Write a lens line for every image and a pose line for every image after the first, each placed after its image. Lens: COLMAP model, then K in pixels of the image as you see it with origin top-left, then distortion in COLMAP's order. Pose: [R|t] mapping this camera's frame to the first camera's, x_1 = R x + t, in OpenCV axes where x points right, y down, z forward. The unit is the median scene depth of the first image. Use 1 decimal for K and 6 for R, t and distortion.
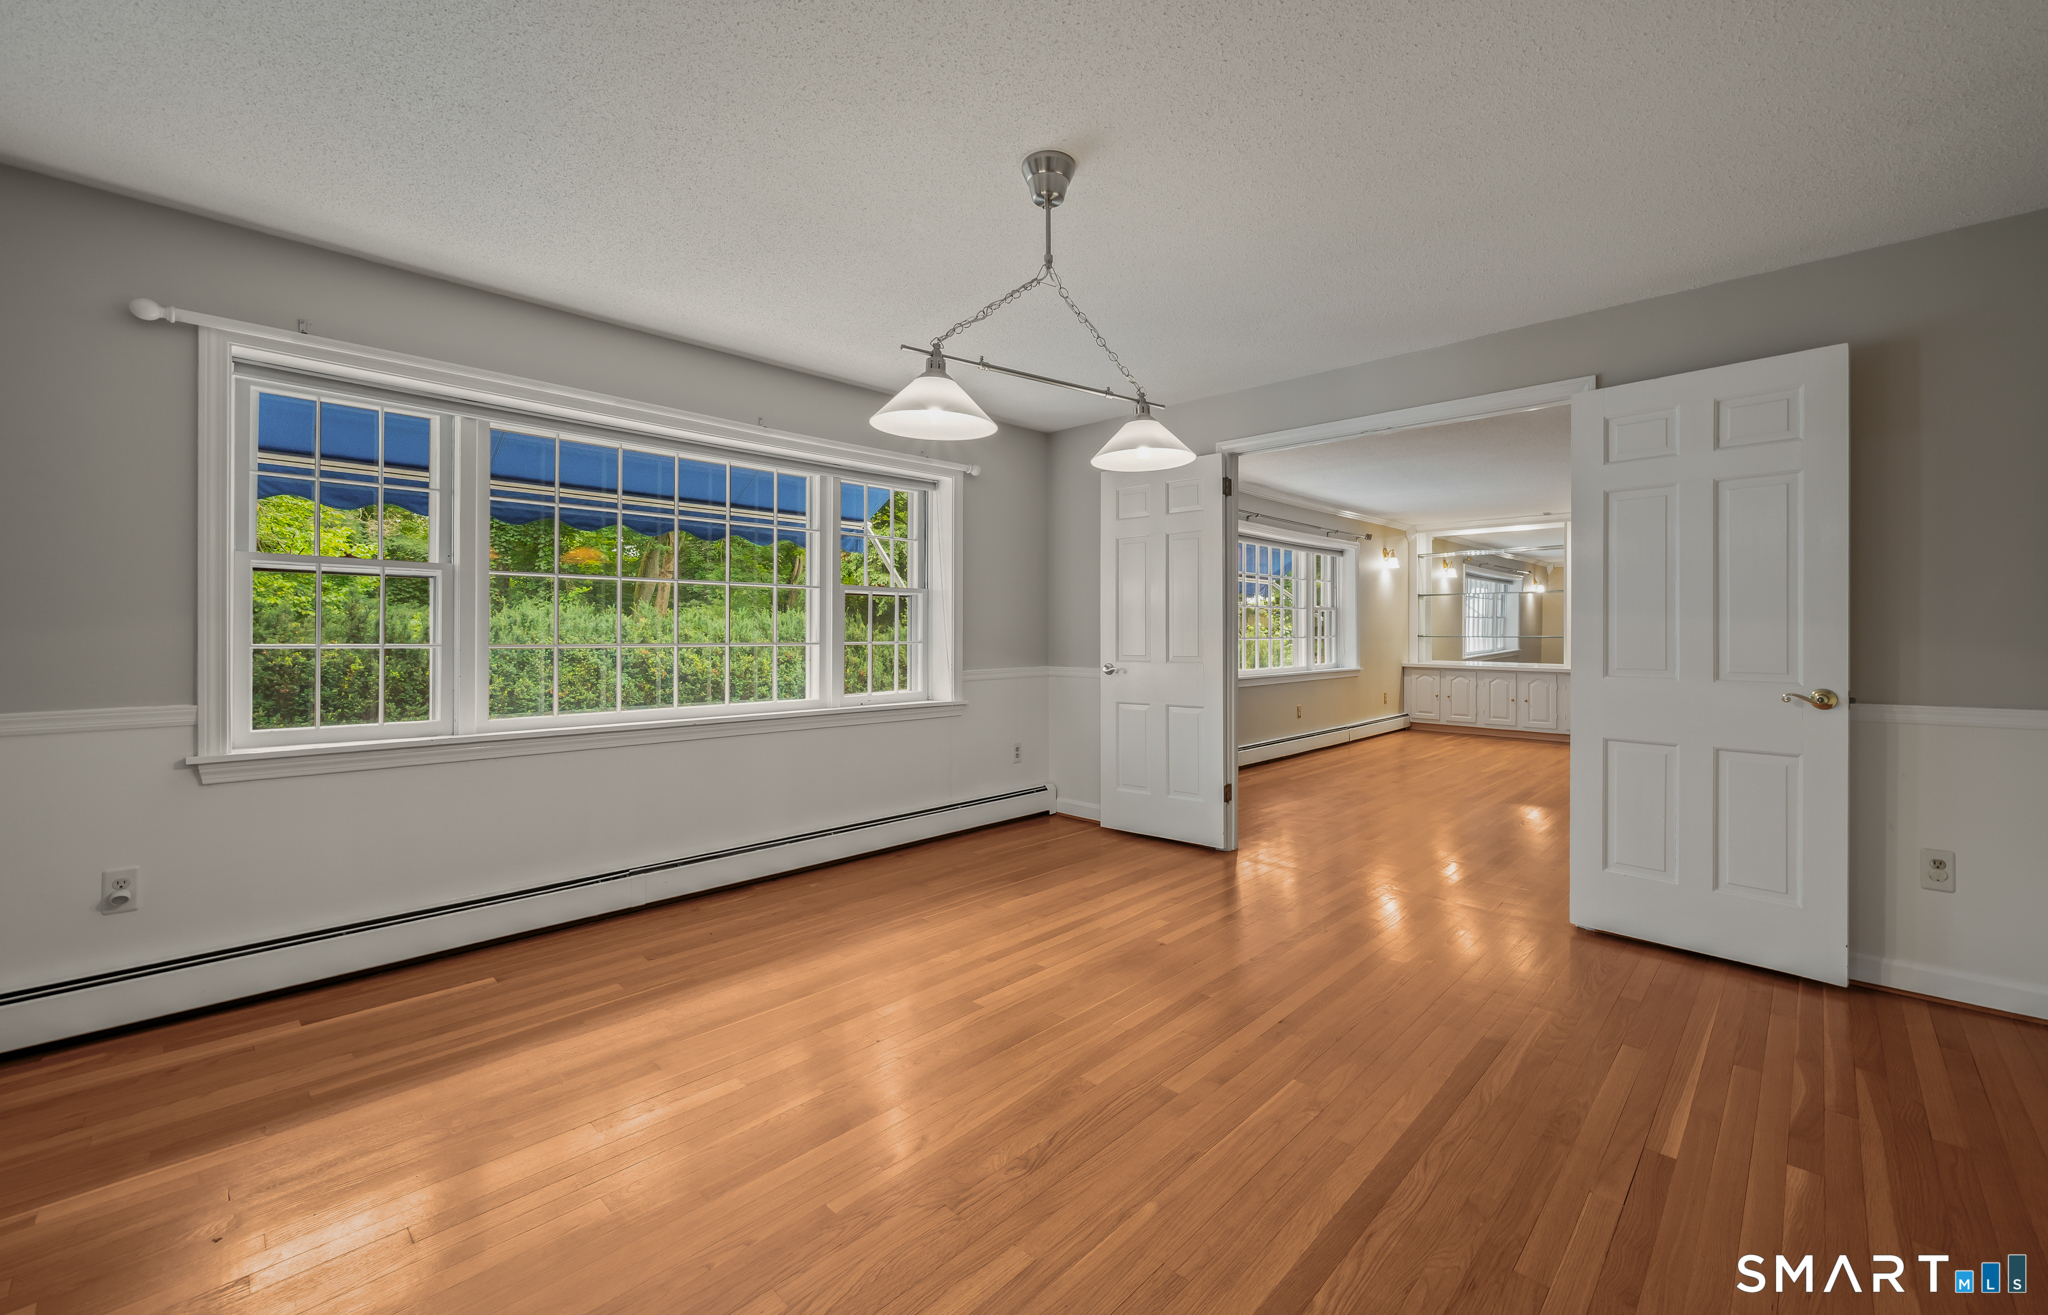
lens RADIAL K [[823.6, 0, 1028.4], [0, 823.6, 625.6], [0, 0, 1]] dist [0.000531, 0.000032]
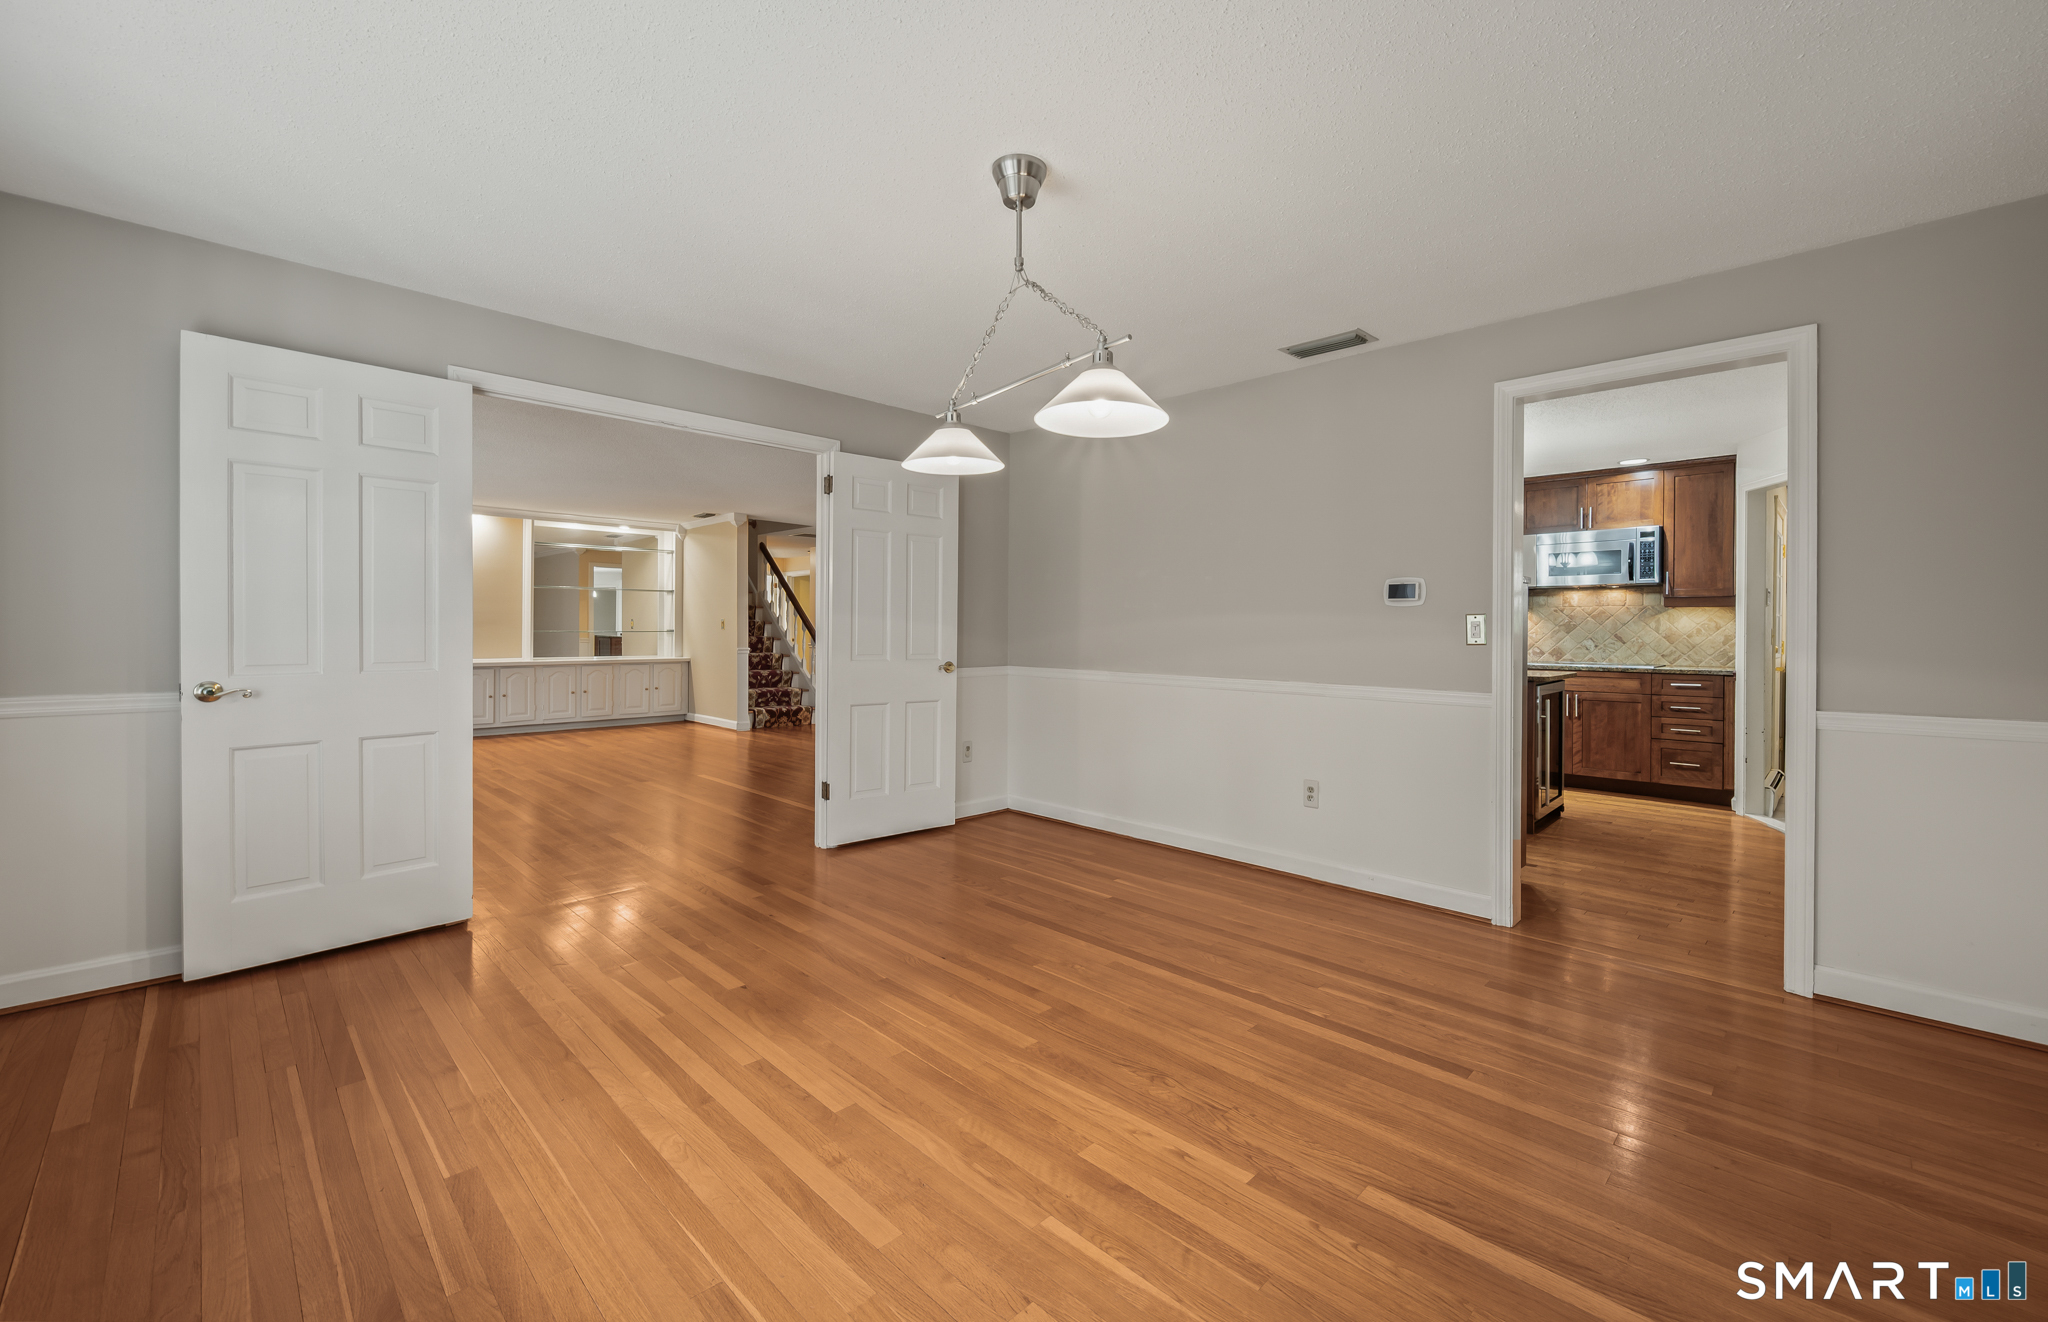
lens RADIAL K [[823.6, 0, 1028.4], [0, 823.6, 629.1], [0, 0, 1]] dist [0.000531, 0.000032]
pose [[0.018820, 0.000620, 0.999823, -0.829240], [-0.013736, 0.999906, -0.000361, 0.006148], [-0.999729, -0.013727, 0.018827, 0.813698]]
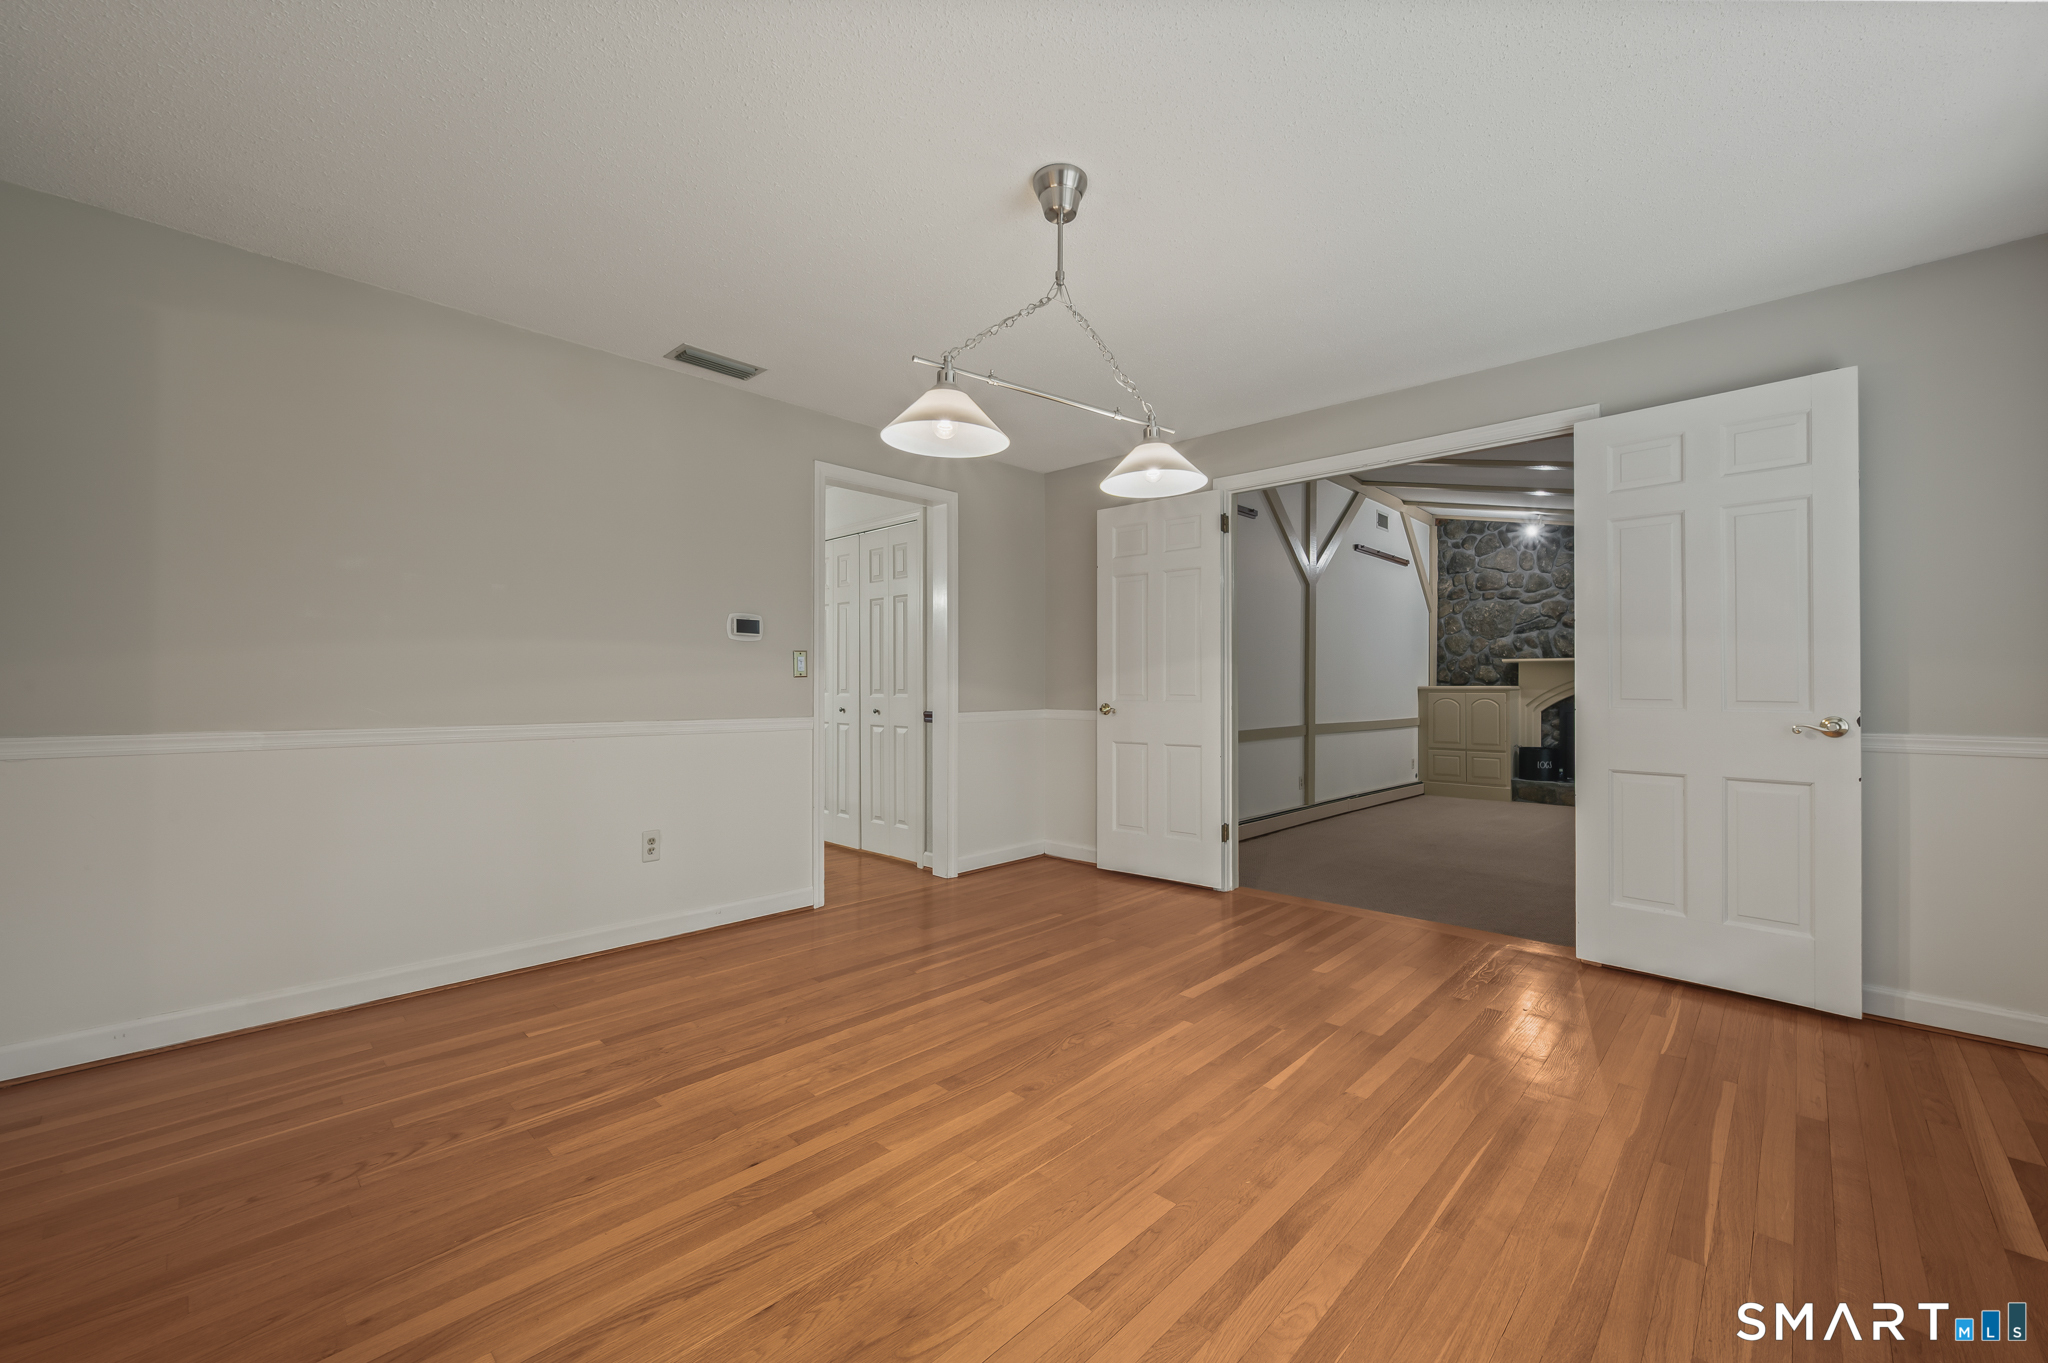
lens RADIAL K [[831.0, 0, 1052.6], [0, 831.0, 671.9], [0, 0, 1]] dist [0.000048, -0.000325]
pose [[-0.999712, -0.002668, -0.023845, 0.047632], [-0.002148, 0.999760, -0.021817, 0.043992], [0.023897, -0.021759, -0.999478, 1.674861]]
